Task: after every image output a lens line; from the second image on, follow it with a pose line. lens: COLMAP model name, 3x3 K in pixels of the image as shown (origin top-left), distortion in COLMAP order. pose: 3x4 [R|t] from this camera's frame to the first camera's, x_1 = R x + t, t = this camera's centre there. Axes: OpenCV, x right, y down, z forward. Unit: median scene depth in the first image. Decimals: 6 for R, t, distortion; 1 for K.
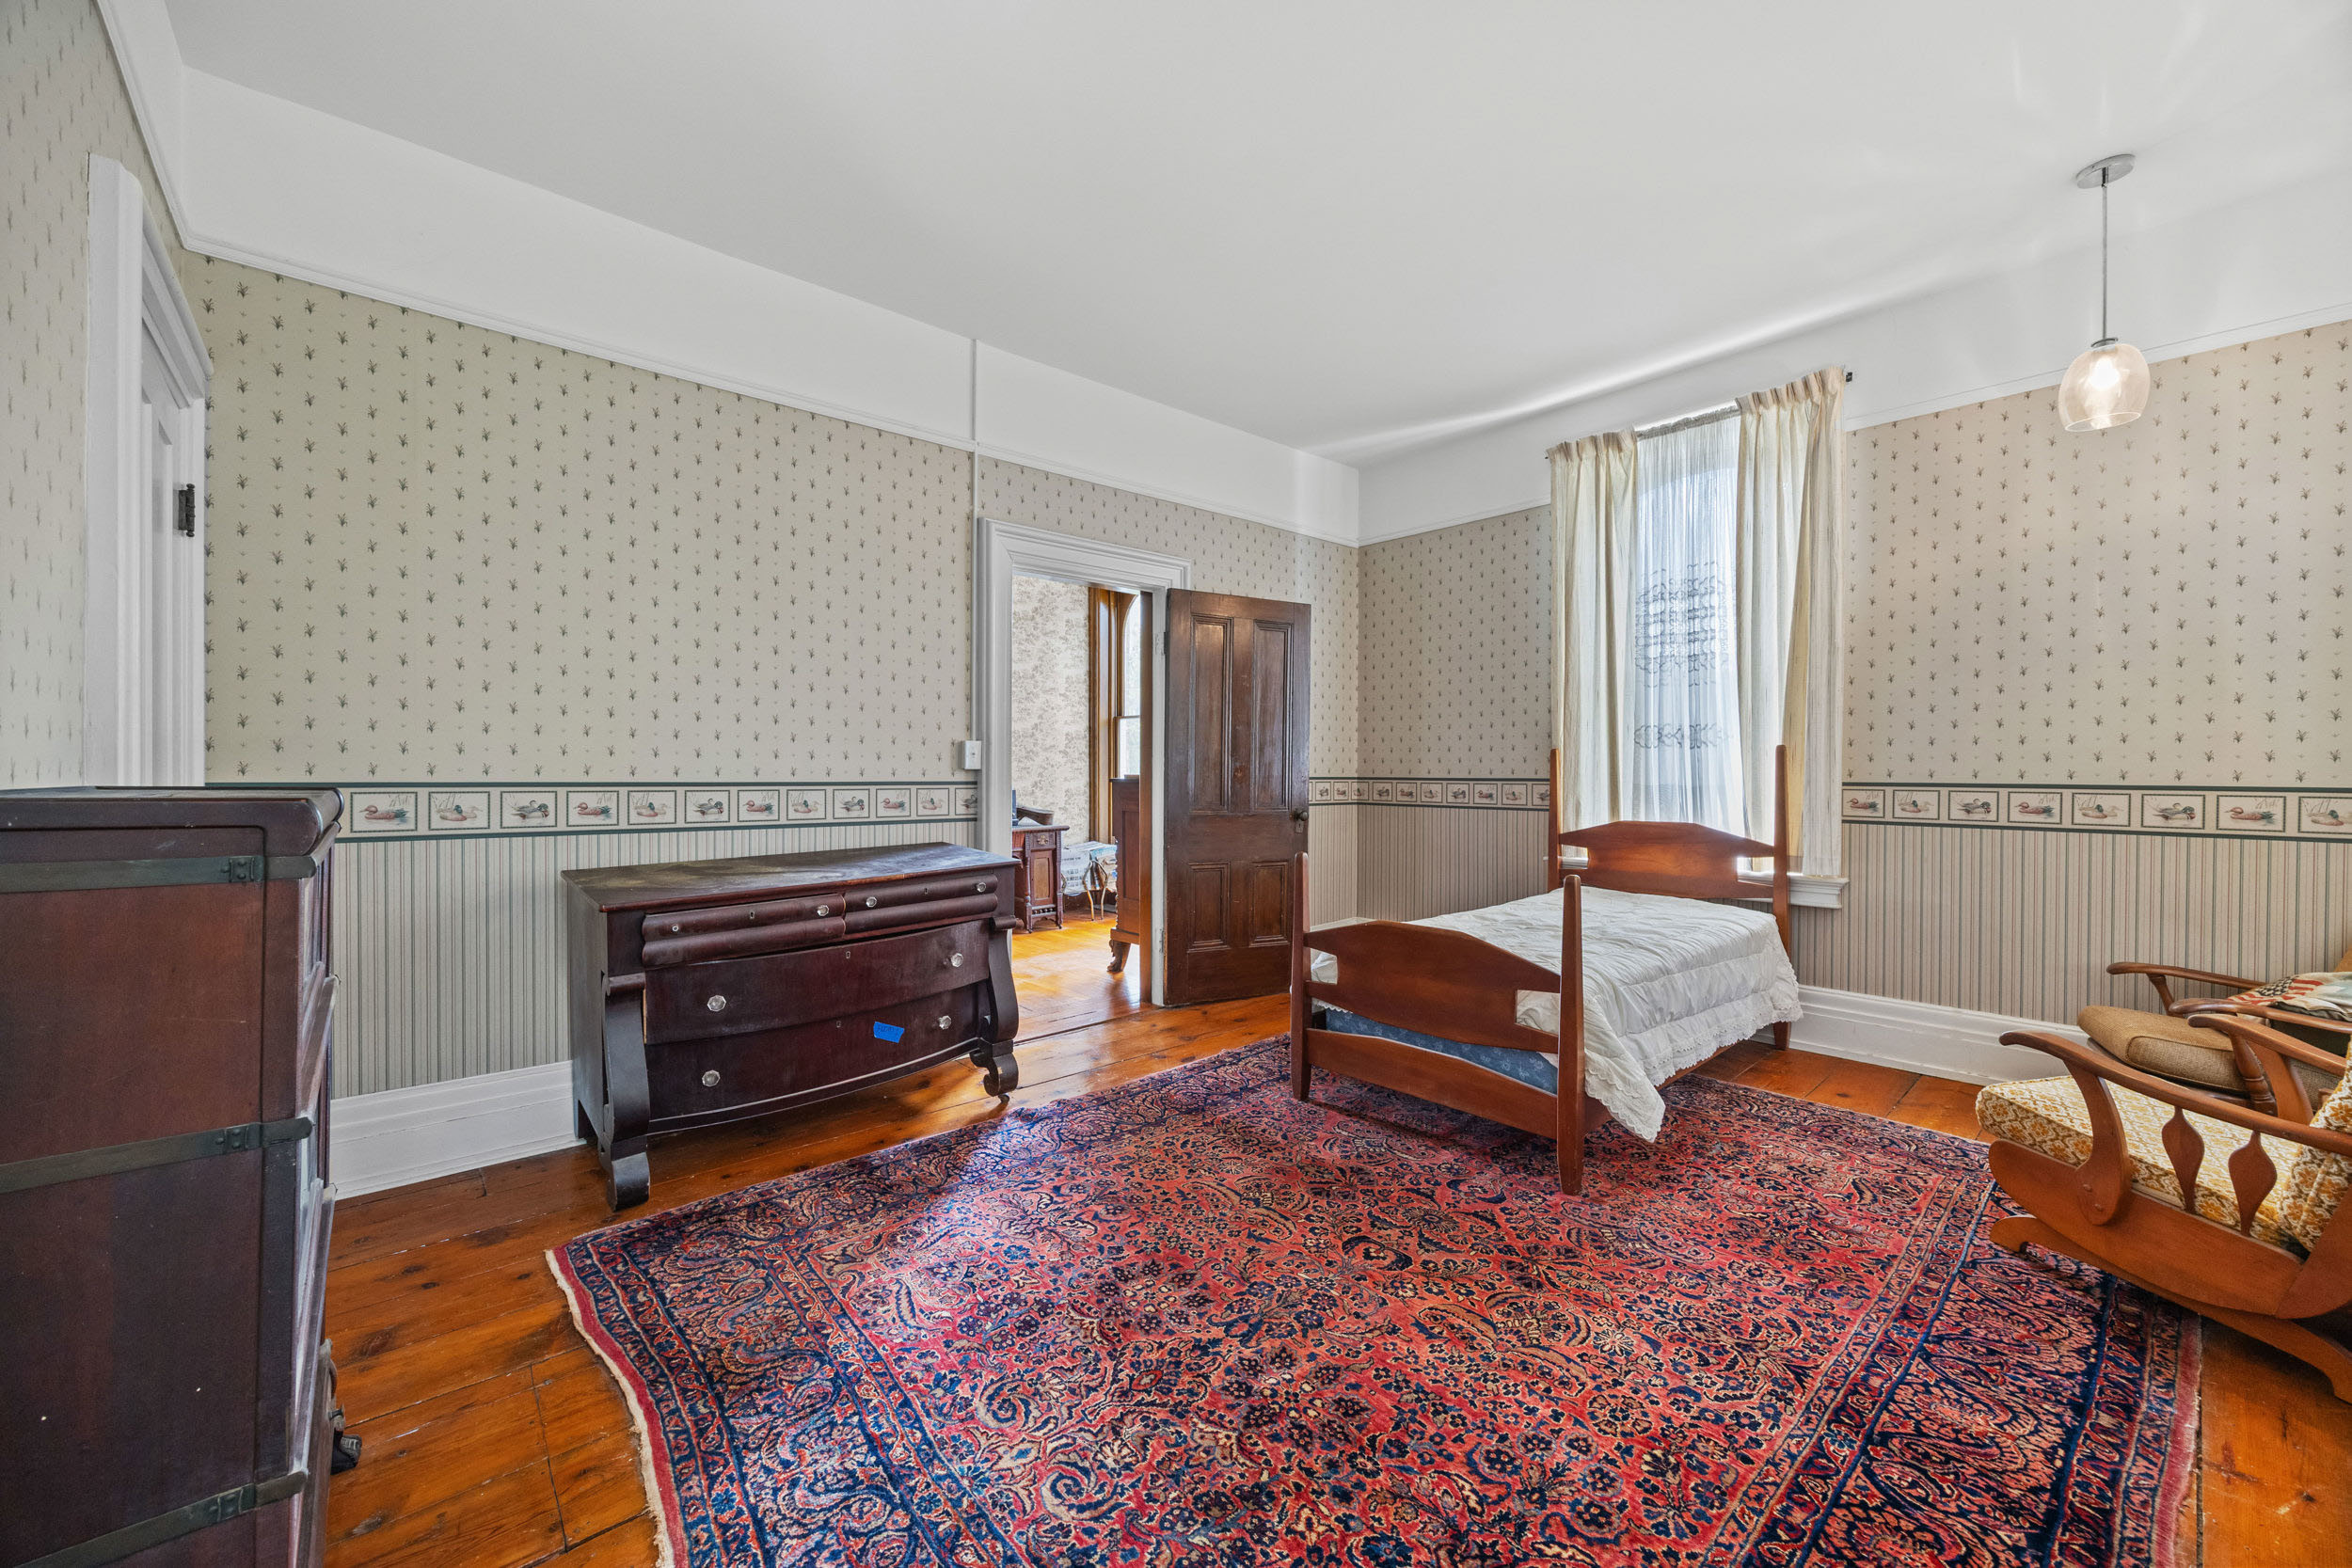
lens RADIAL K [[899.0, 0, 1175.2], [0, 899.0, 776.2], [0, 0, 1]] dist [0.002029, 0.000157]
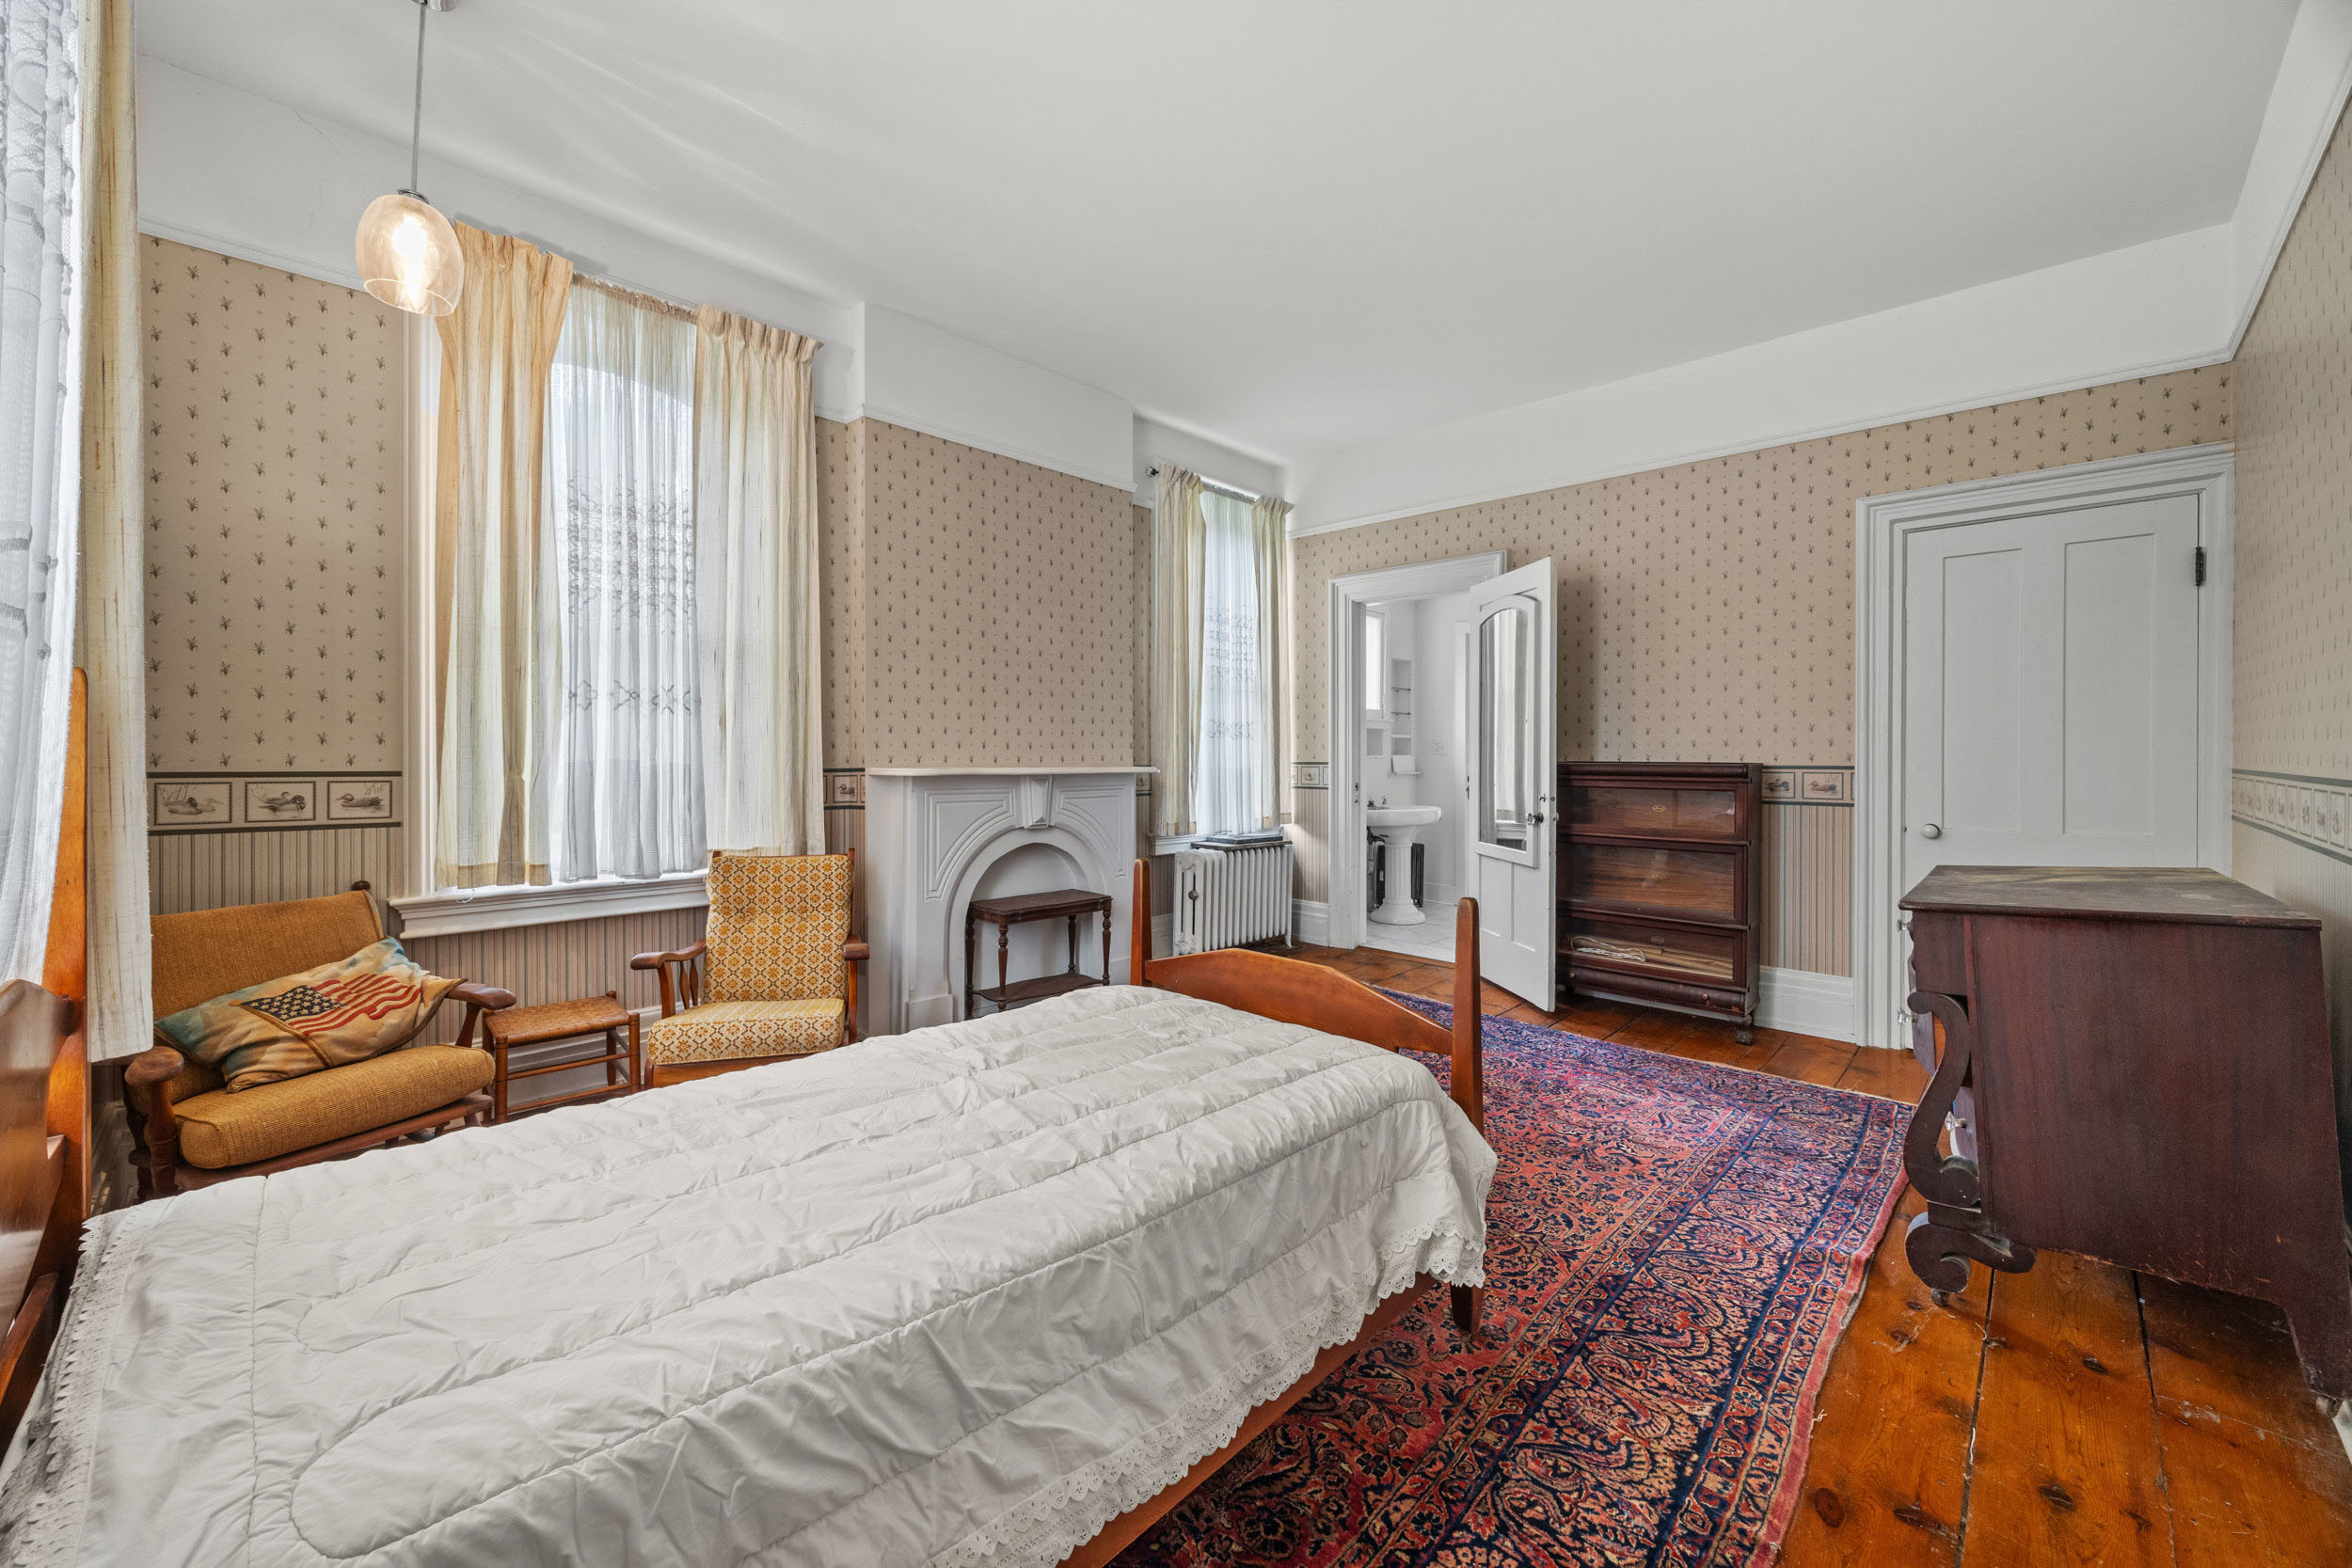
lens RADIAL K [[899.0, 0, 1182.0], [0, 899.0, 776.6], [0, 0, 1]] dist [0.002029, 0.000157]
pose [[-0.997608, -0.004406, -0.068990, 0.317578], [-0.005322, 0.999900, 0.013091, 0.003882], [0.068926, 0.013427, -0.997531, 1.371783]]
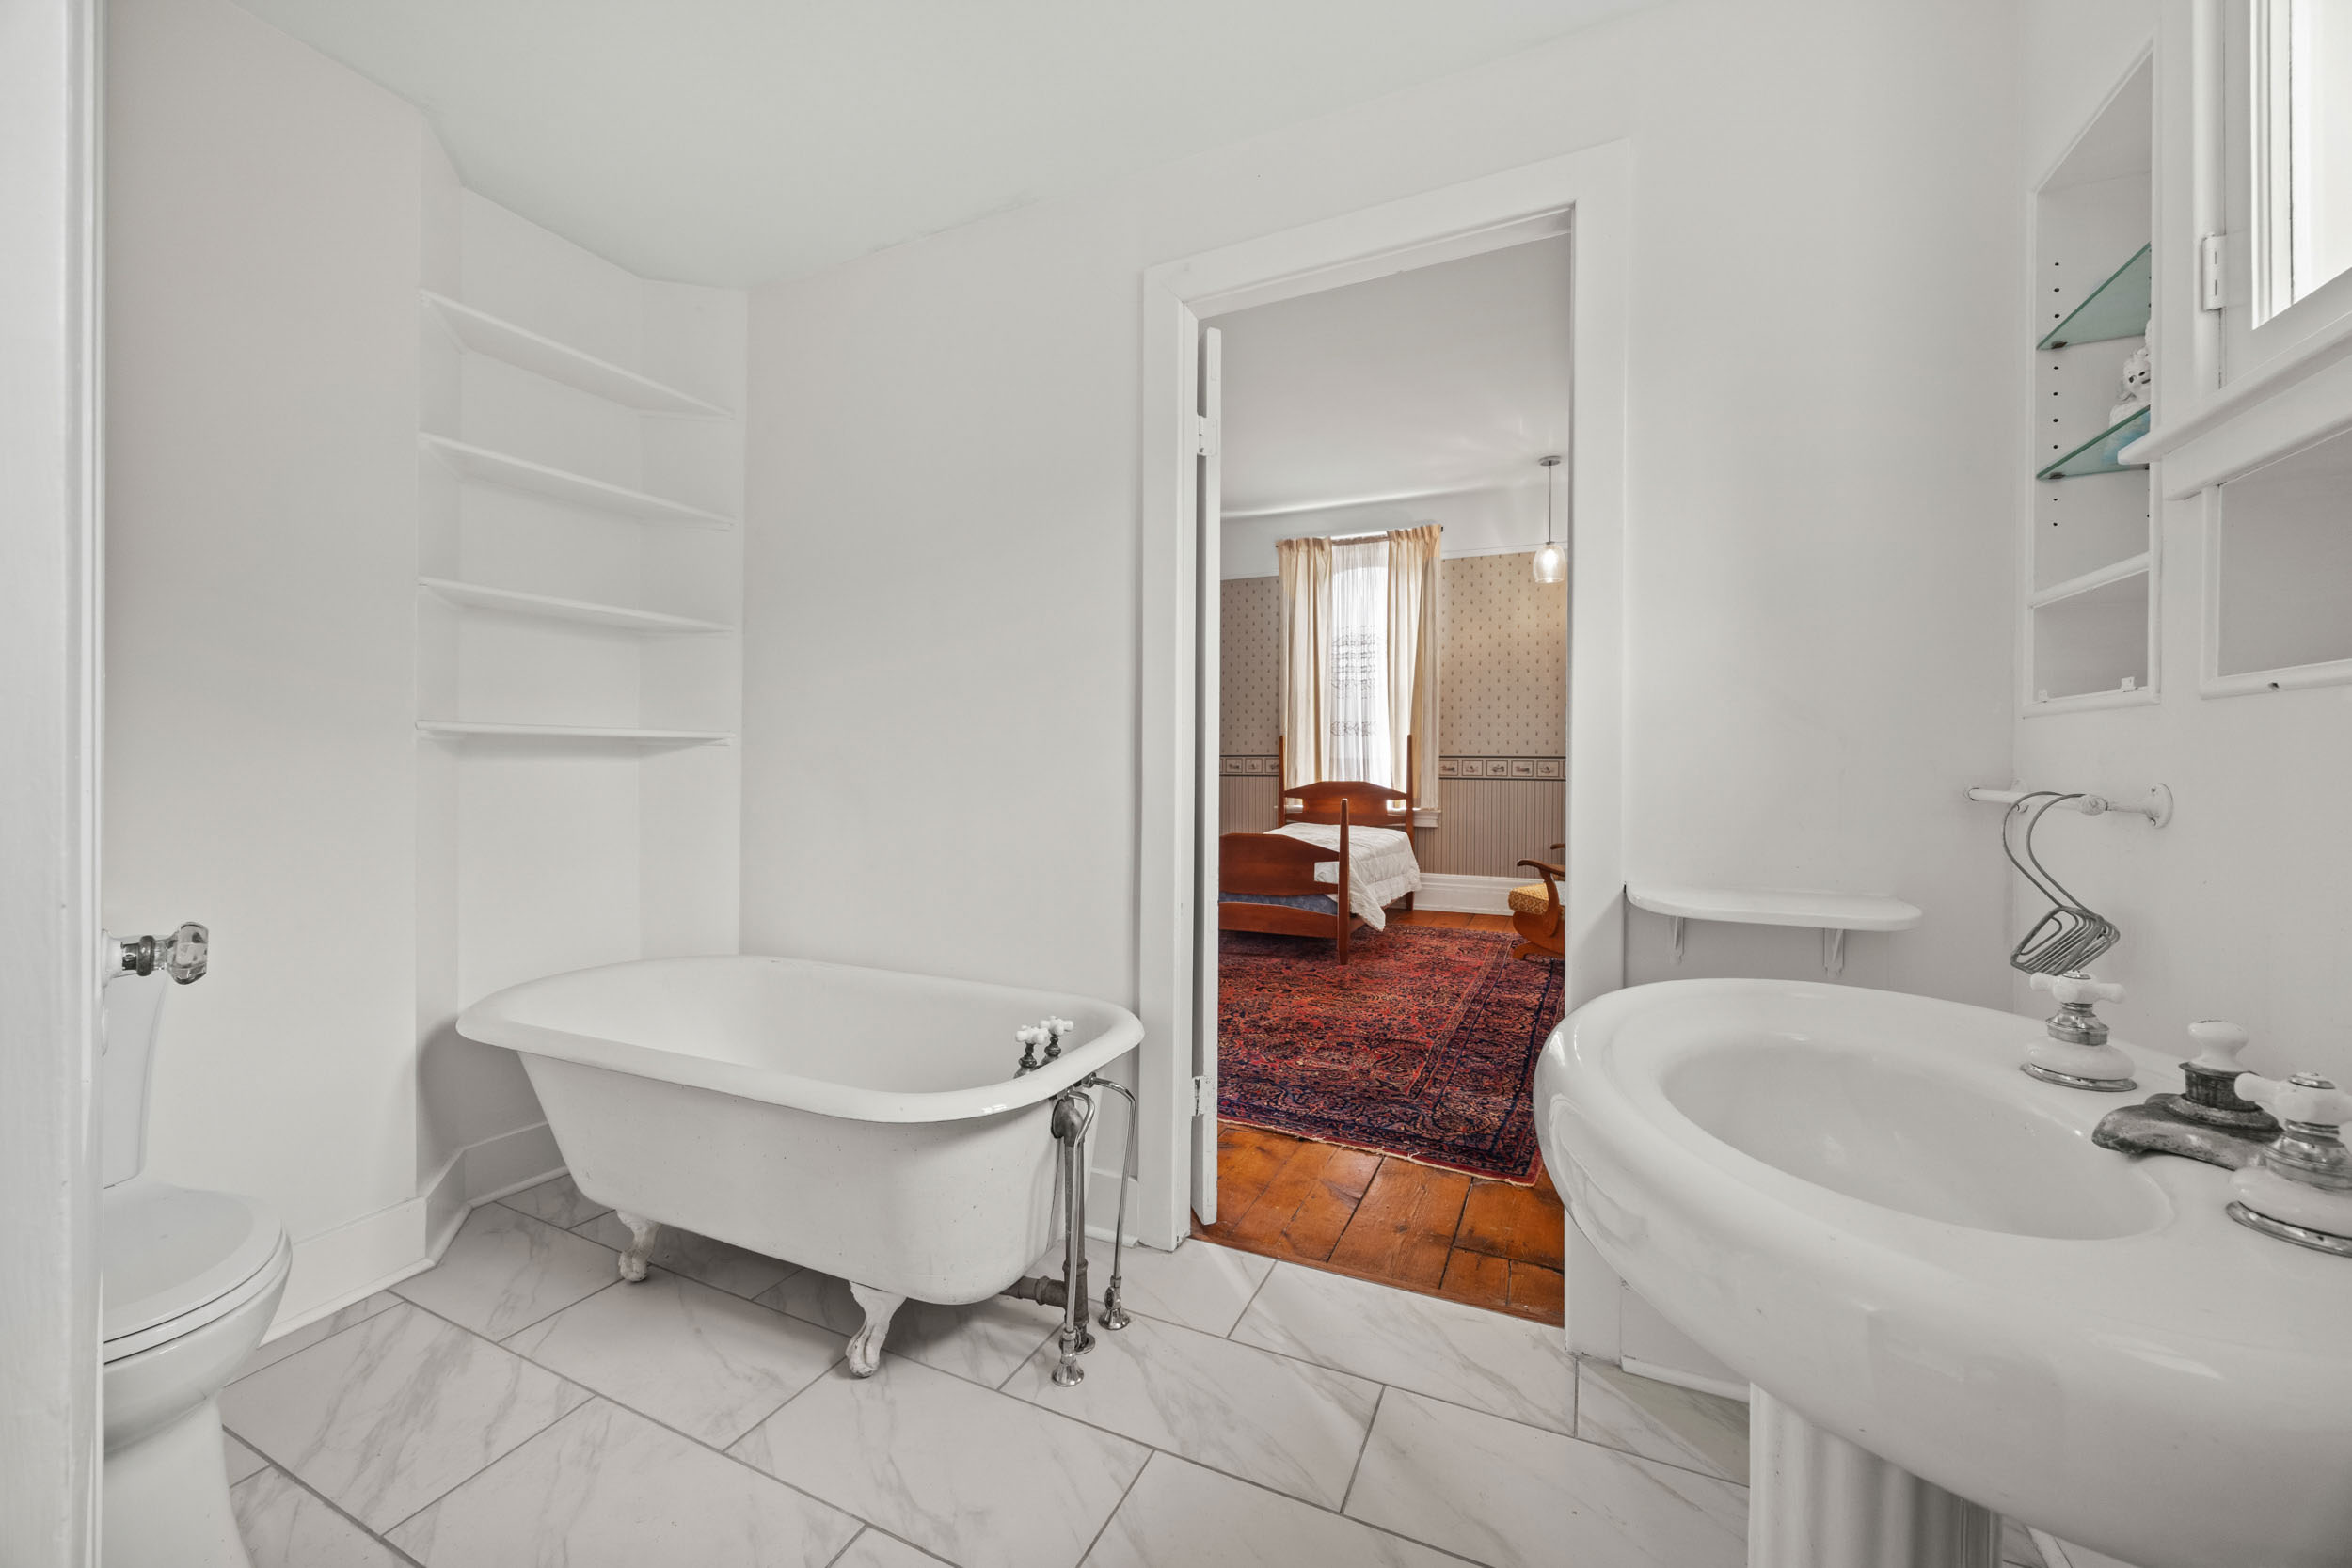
lens RADIAL K [[899.0, 0, 1173.7], [0, 899.0, 764.4], [0, 0, 1]] dist [0.002029, 0.000157]
pose [[0.916302, 0.000426, 0.400487, -0.451281], [-0.000043, 1.000000, -0.000965, 0.025123], [-0.400487, 0.000868, 0.916302, -0.419249]]
